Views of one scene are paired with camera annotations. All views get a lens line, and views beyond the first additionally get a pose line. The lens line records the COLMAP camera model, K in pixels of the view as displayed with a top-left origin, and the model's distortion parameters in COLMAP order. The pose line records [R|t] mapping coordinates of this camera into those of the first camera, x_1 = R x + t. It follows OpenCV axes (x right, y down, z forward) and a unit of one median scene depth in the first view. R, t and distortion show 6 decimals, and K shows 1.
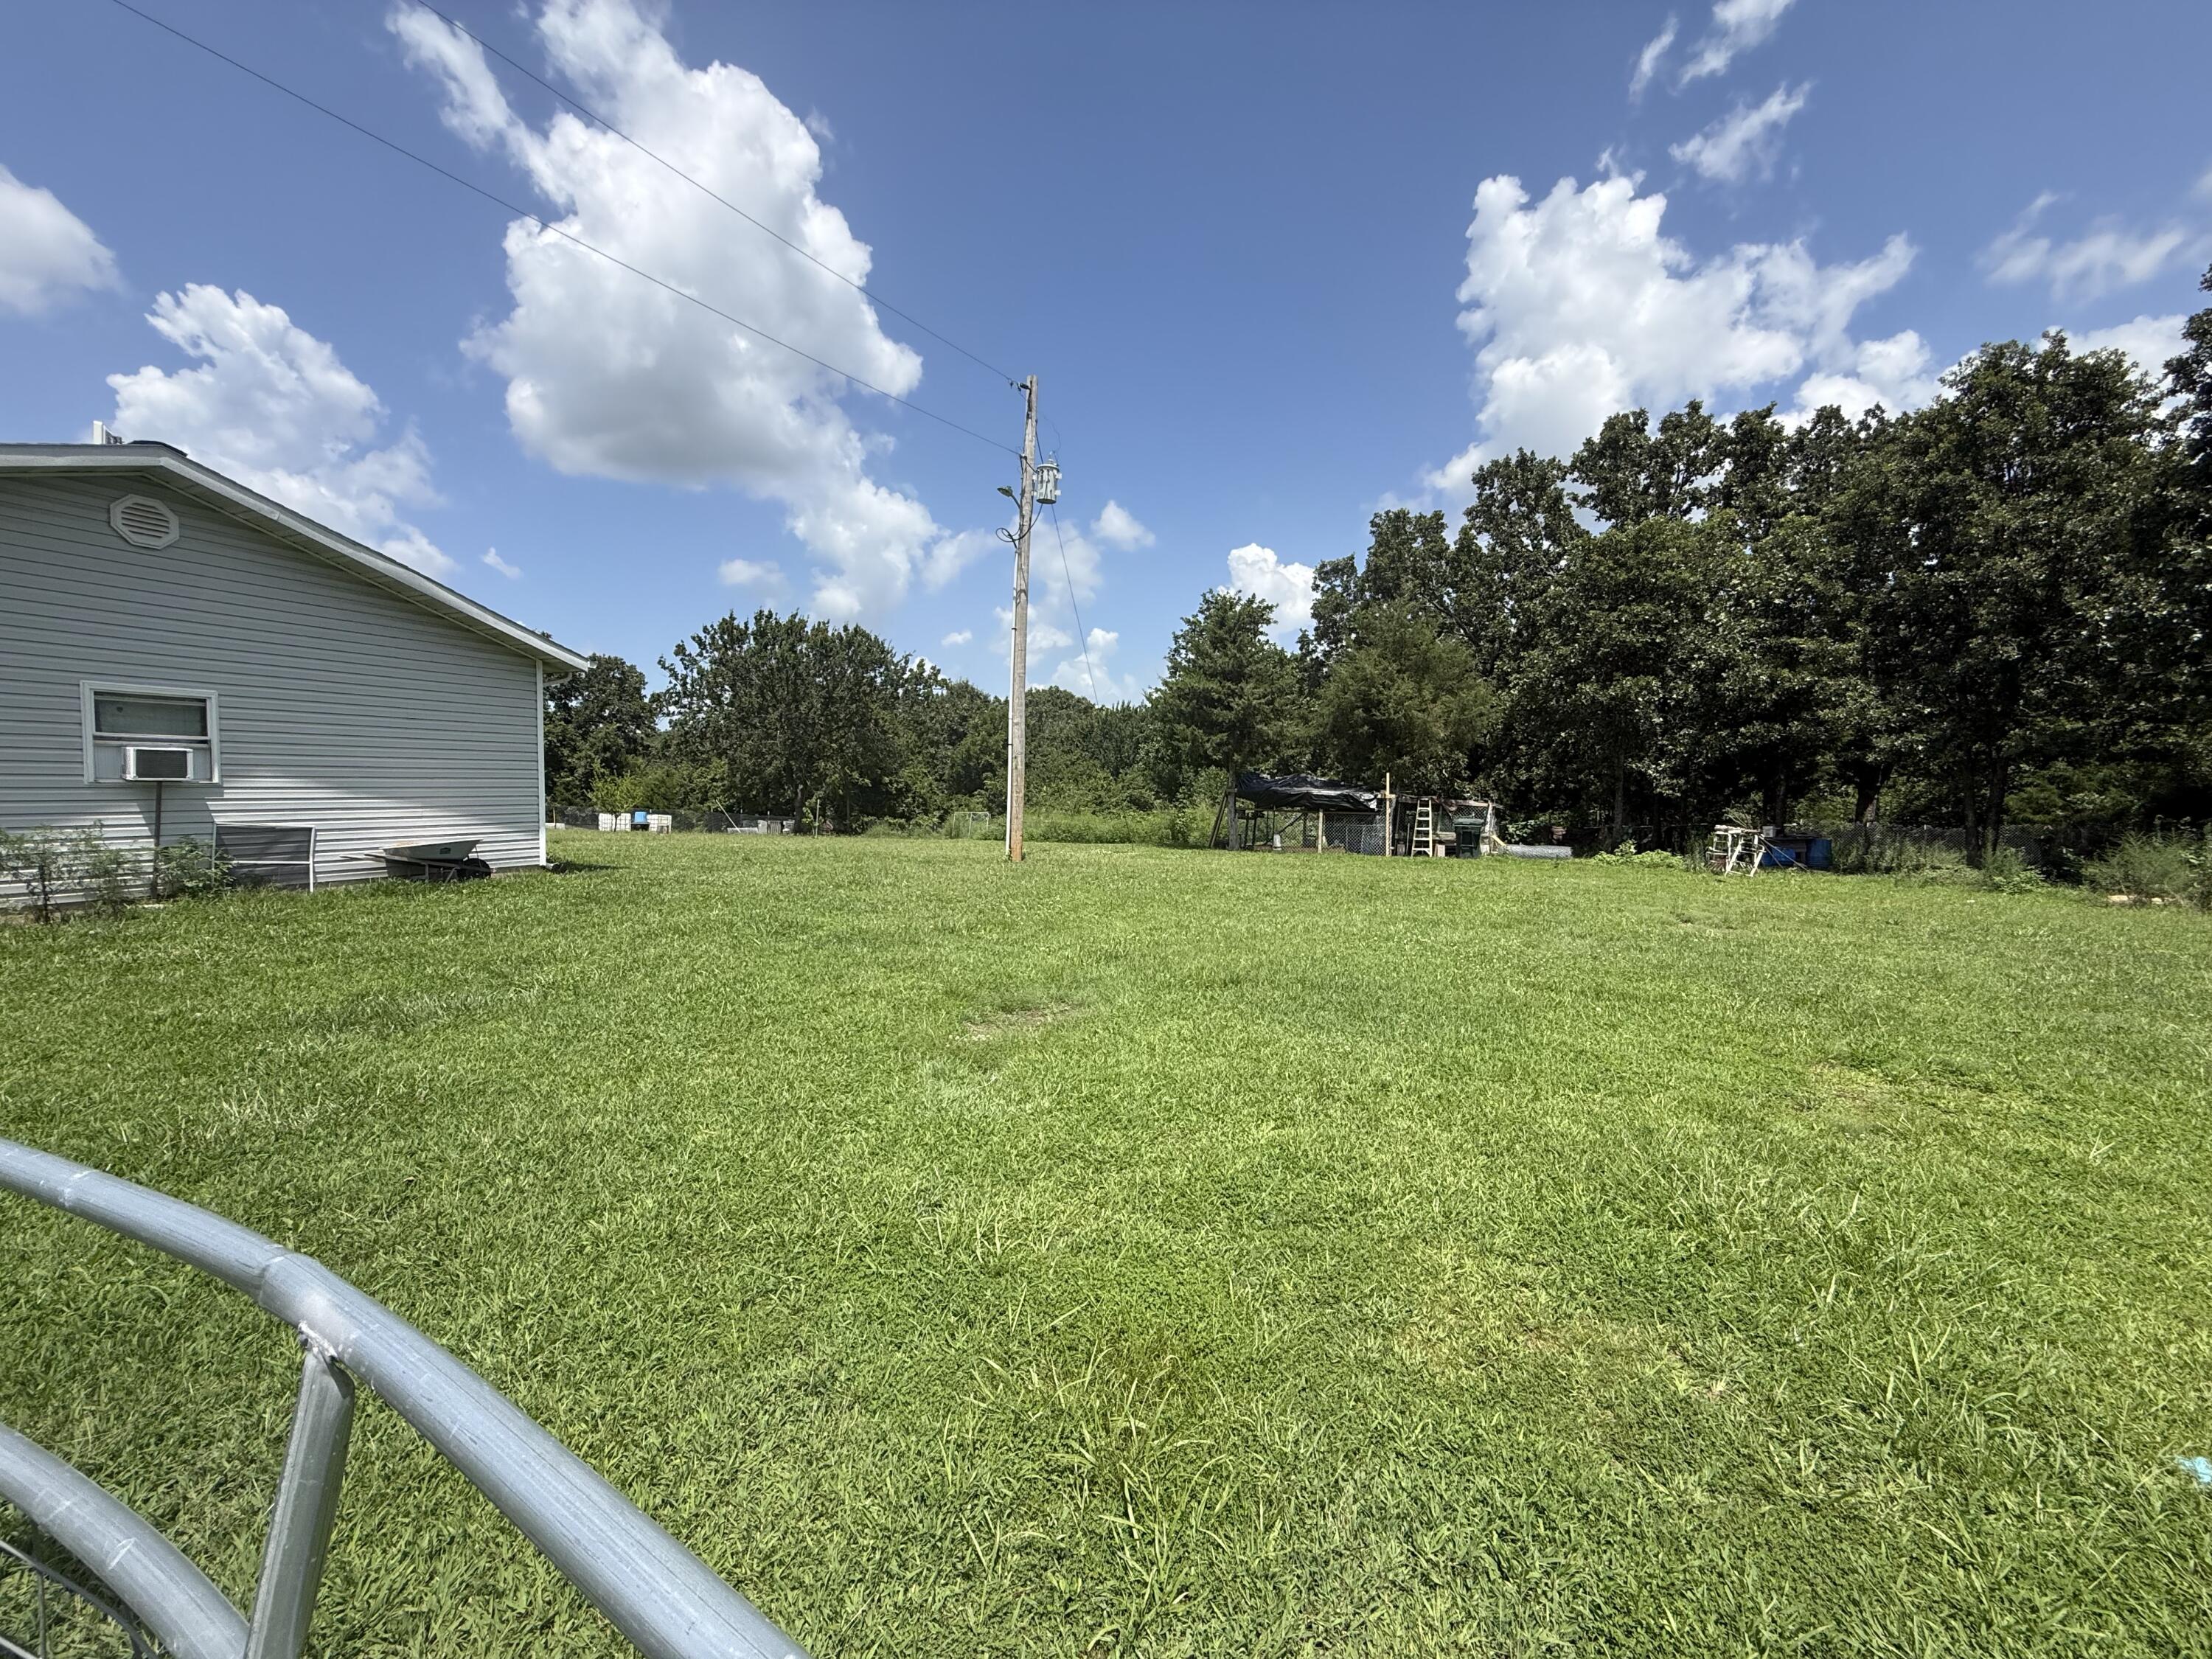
lens RADIAL K [[878.1, 0, 1105.8], [0, 878.1, 814.8], [0, 0, 1]] dist [0.001491, 0.000768]
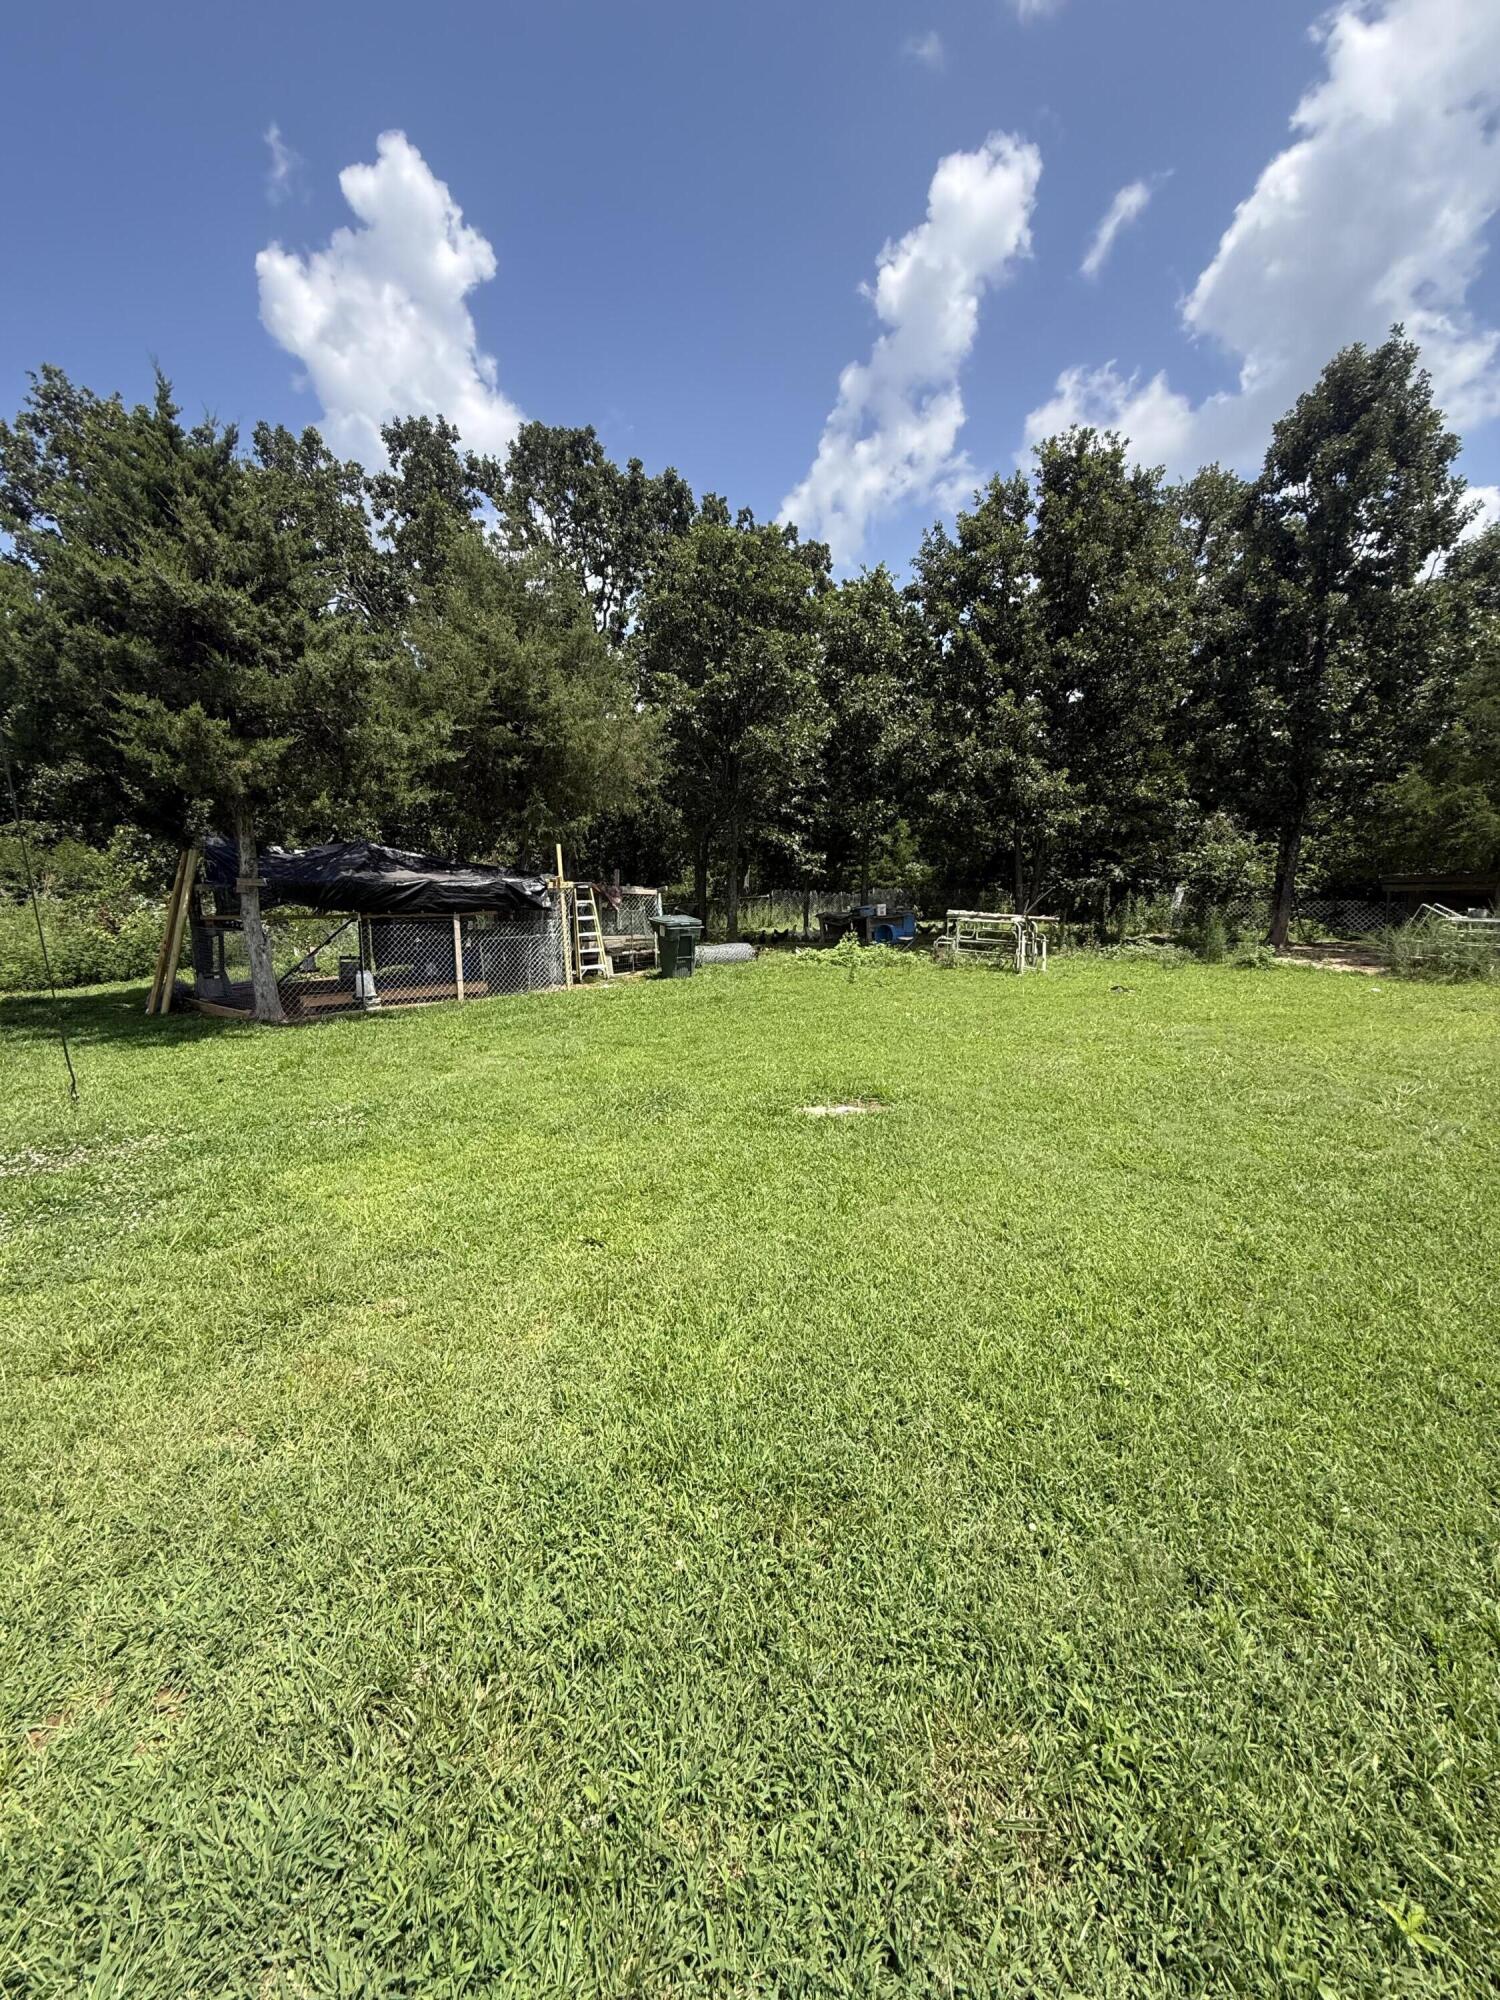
lens RADIAL K [[793.9, 0, 744.8], [0, 793.9, 980.4], [0, 0, 1]] dist [0.001491, 0.000768]
pose [[0.542986, -0.134984, 0.828822, -0.053712], [0.028243, 0.989373, 0.142629, -0.029480], [-0.839267, -0.054037, 0.541028, 0.603825]]
